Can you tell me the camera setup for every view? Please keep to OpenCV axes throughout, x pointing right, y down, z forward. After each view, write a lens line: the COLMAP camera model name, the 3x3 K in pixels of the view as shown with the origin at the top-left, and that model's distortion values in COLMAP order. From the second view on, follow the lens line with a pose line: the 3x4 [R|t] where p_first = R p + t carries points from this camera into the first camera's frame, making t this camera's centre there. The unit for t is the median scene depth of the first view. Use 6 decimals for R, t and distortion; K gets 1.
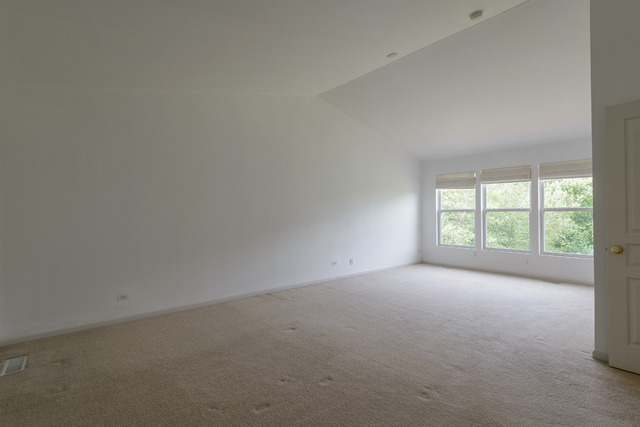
lens RADIAL K [[312.8, 0, 320.0], [0, 312.8, 213.5], [0, 0, 1]] dist [-0.000598, -0.000110]
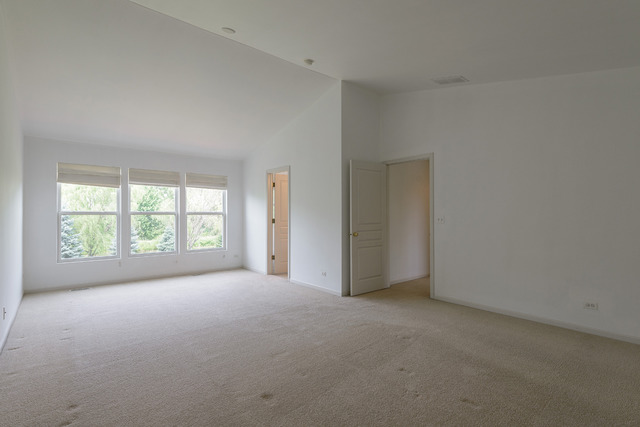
lens RADIAL K [[312.8, 0, 320.0], [0, 312.8, 213.5], [0, 0, 1]] dist [-0.000598, -0.000110]
pose [[0.006672, 0.009607, 0.999932, -0.395115], [0.004132, 0.999945, -0.009634, 0.001194], [-0.999969, 0.004196, 0.006632, 0.478640]]
